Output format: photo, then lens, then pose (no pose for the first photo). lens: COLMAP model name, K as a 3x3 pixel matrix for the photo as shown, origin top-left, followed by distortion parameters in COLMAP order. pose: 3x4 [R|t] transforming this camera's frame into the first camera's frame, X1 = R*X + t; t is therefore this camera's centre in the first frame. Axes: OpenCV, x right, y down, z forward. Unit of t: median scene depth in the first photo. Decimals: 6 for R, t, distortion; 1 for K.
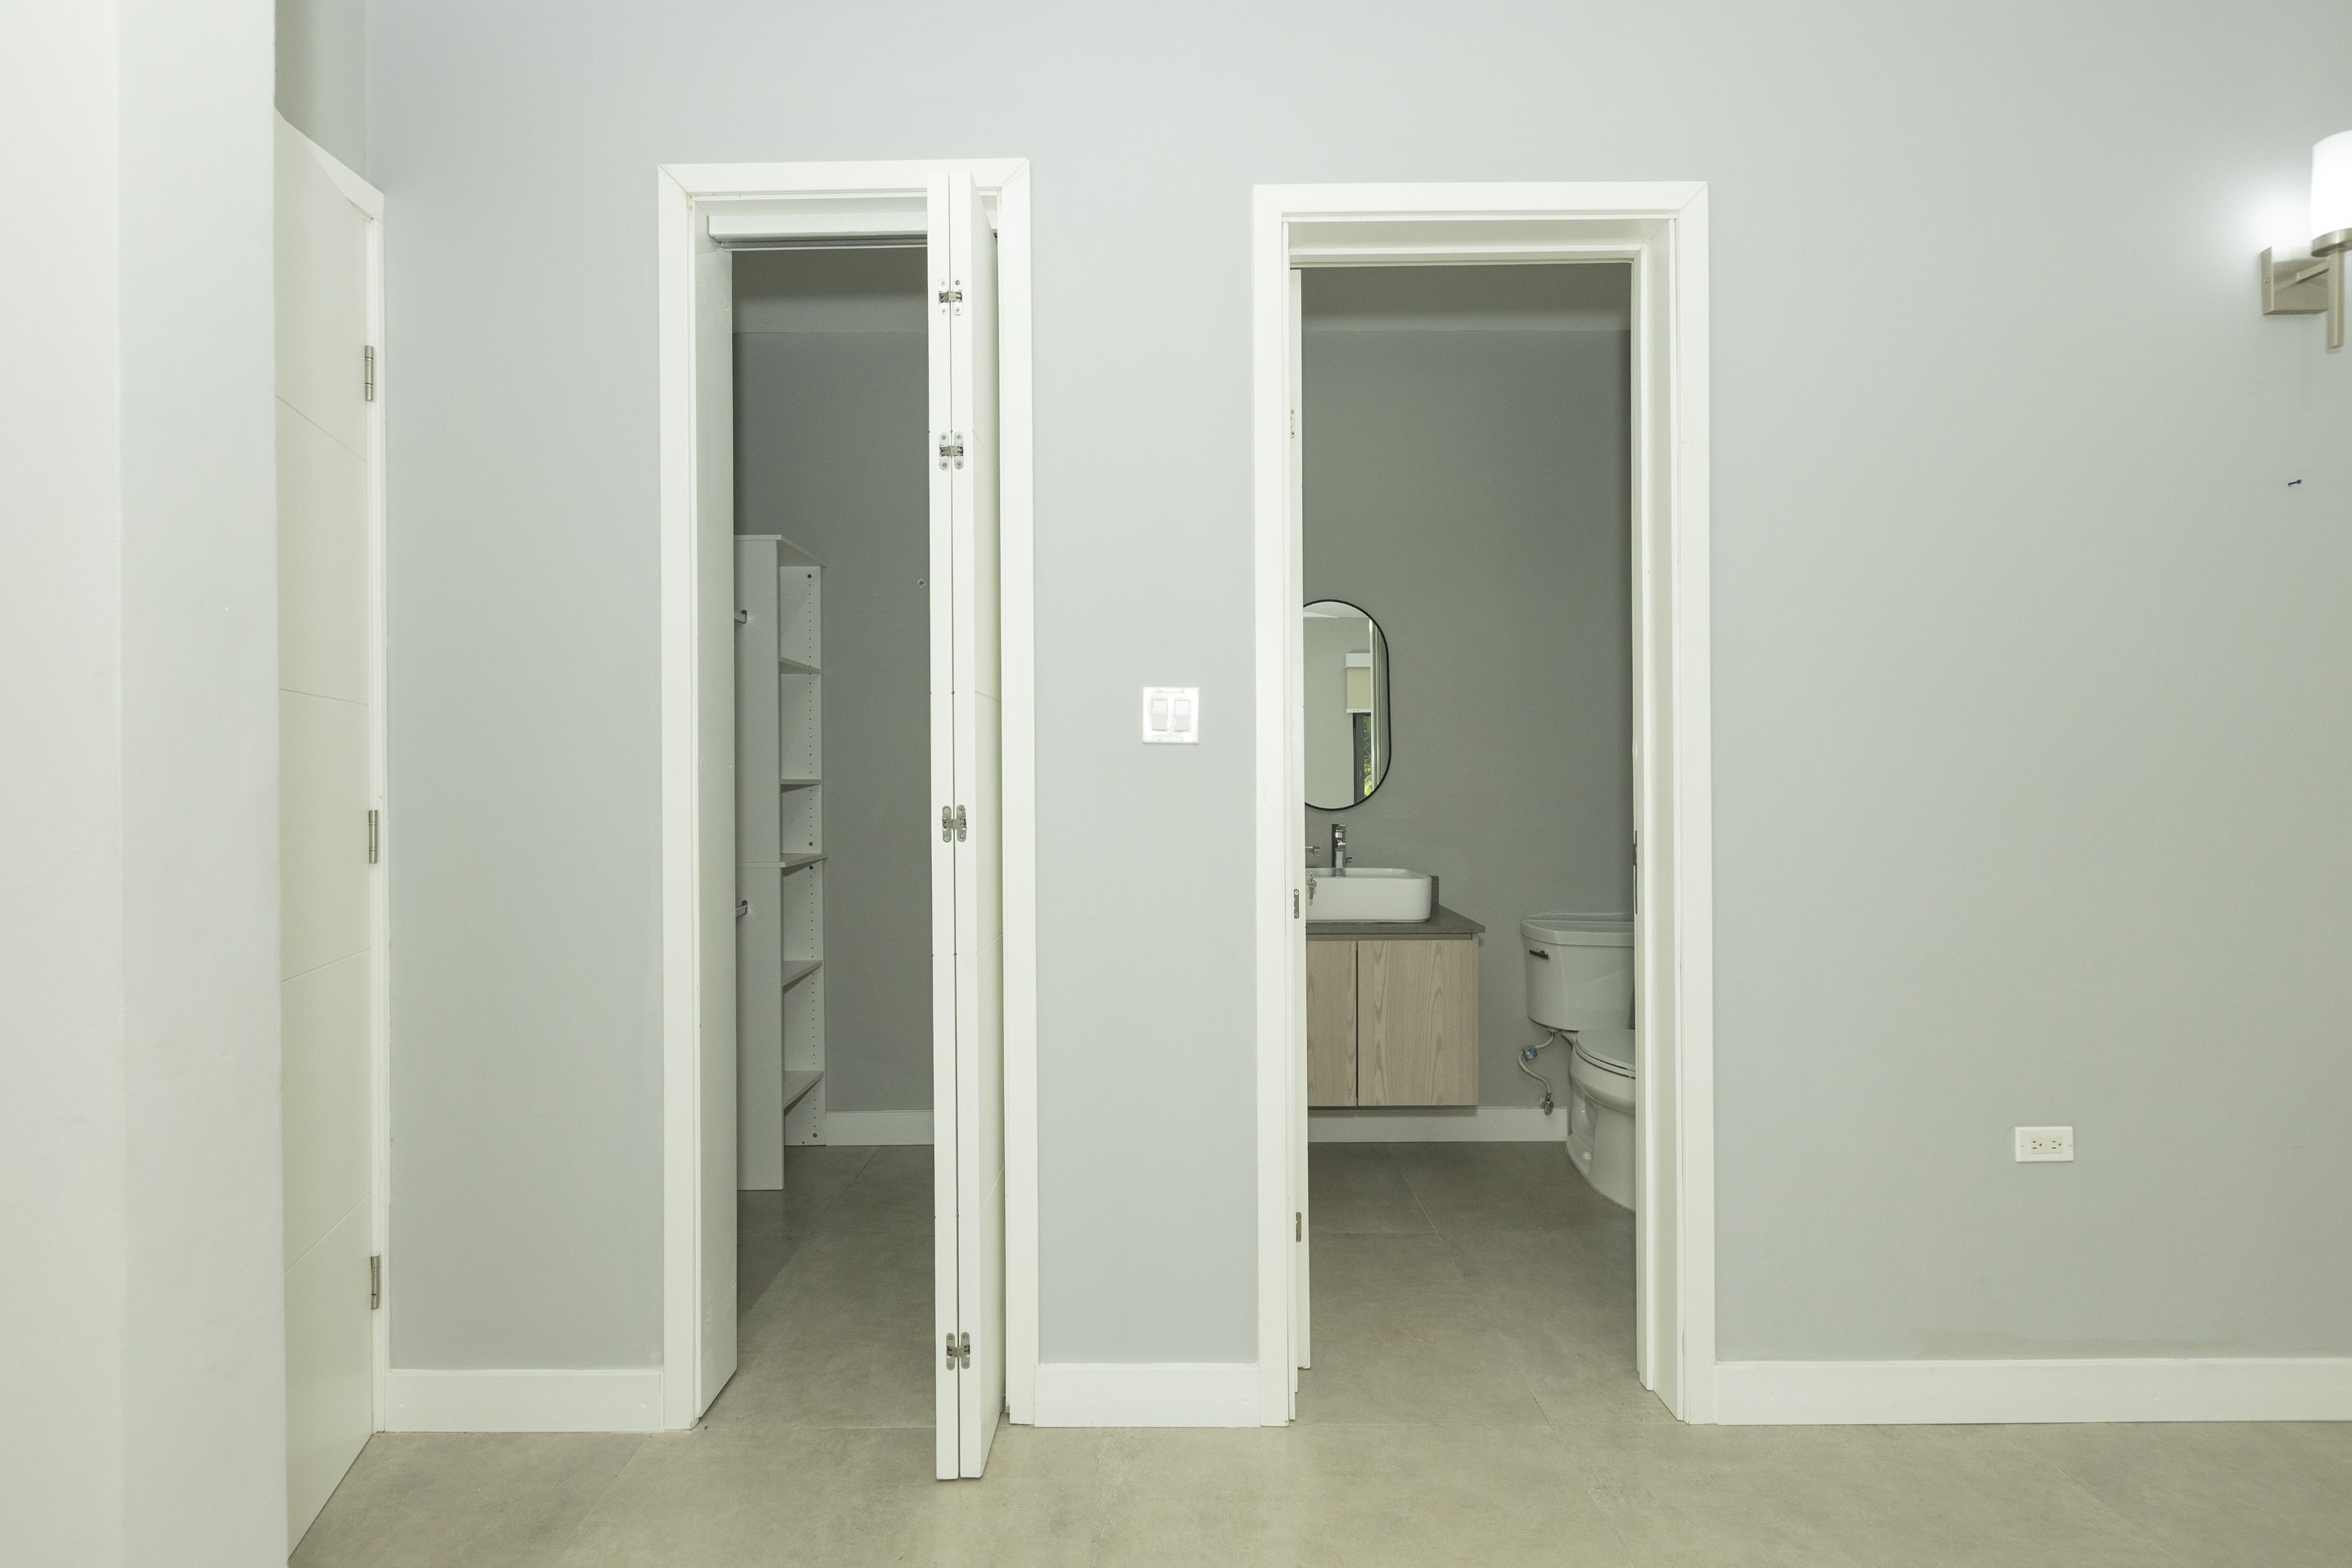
lens RADIAL K [[1044.2, 0, 1176.0], [0, 1044.2, 784.0], [0, 0, 1]] dist [0.000463, -0.000035]
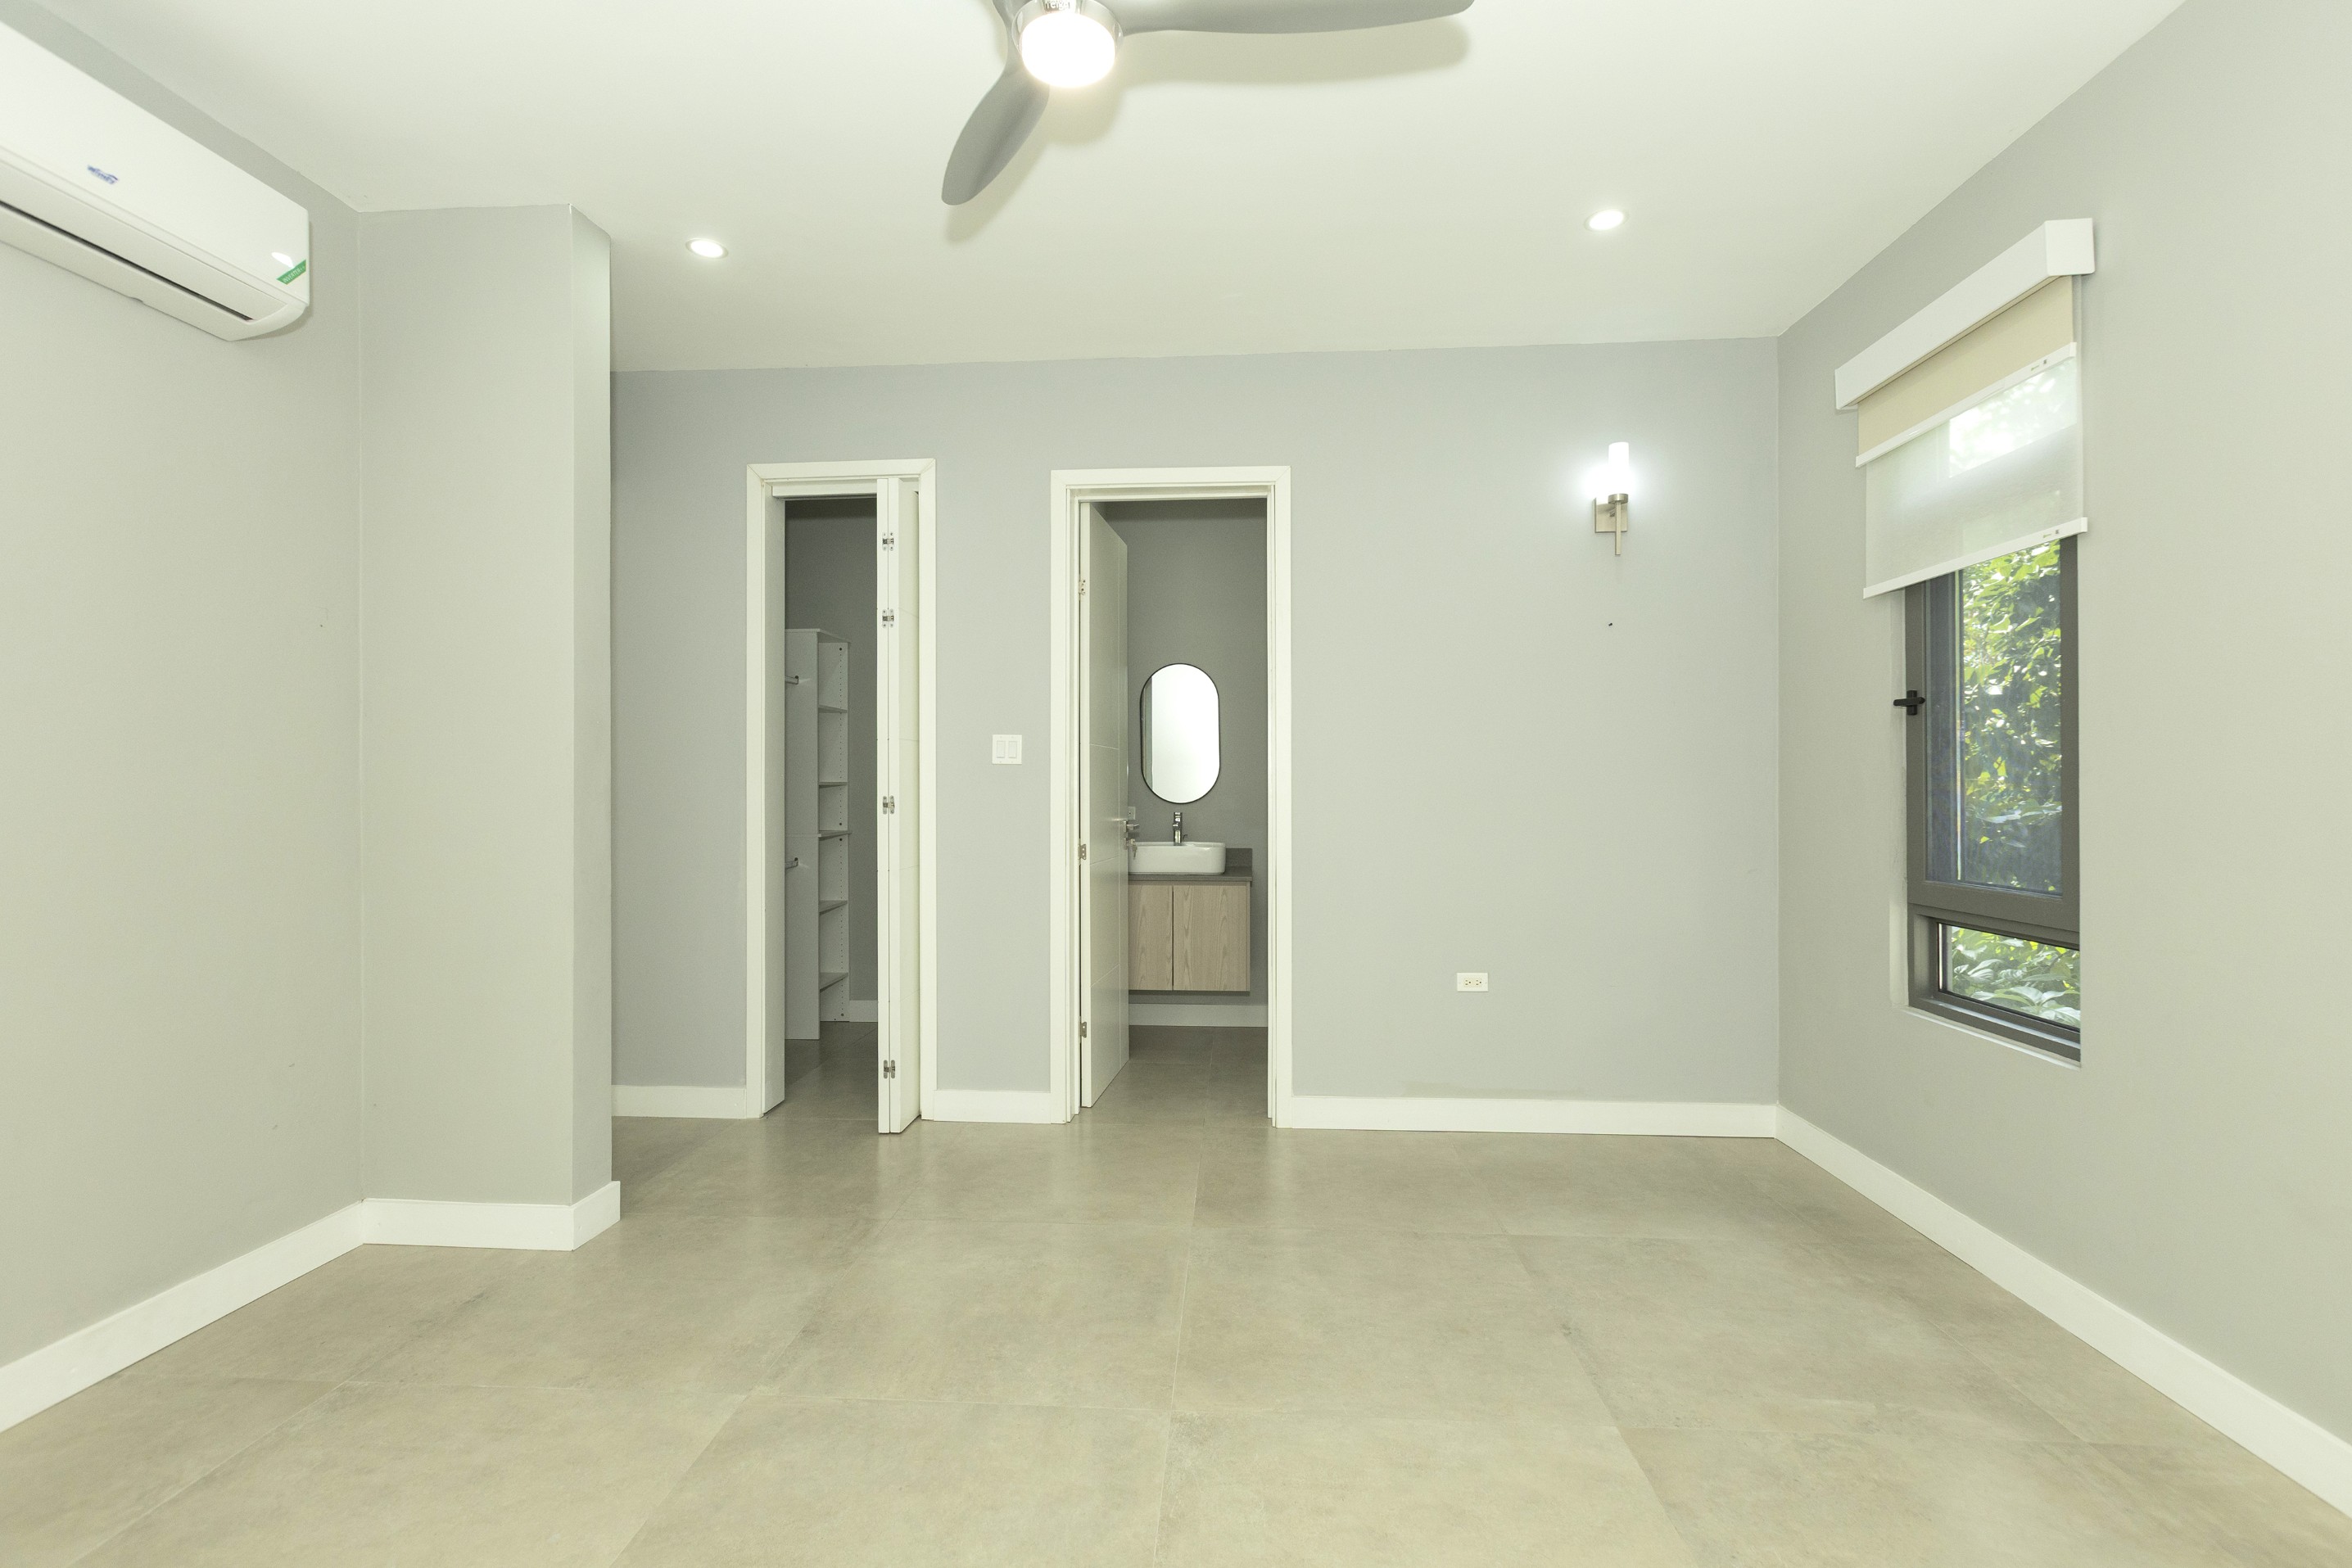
lens RADIAL K [[995.7, 0, 1176.0], [0, 995.7, 784.0], [0, 0, 1]] dist [-0.020585, -0.000019]
pose [[0.998799, 0.005018, -0.048733, 0.377812], [-0.005129, 0.999985, -0.002162, -0.000826], [0.048721, 0.002409, 0.998810, -0.765482]]
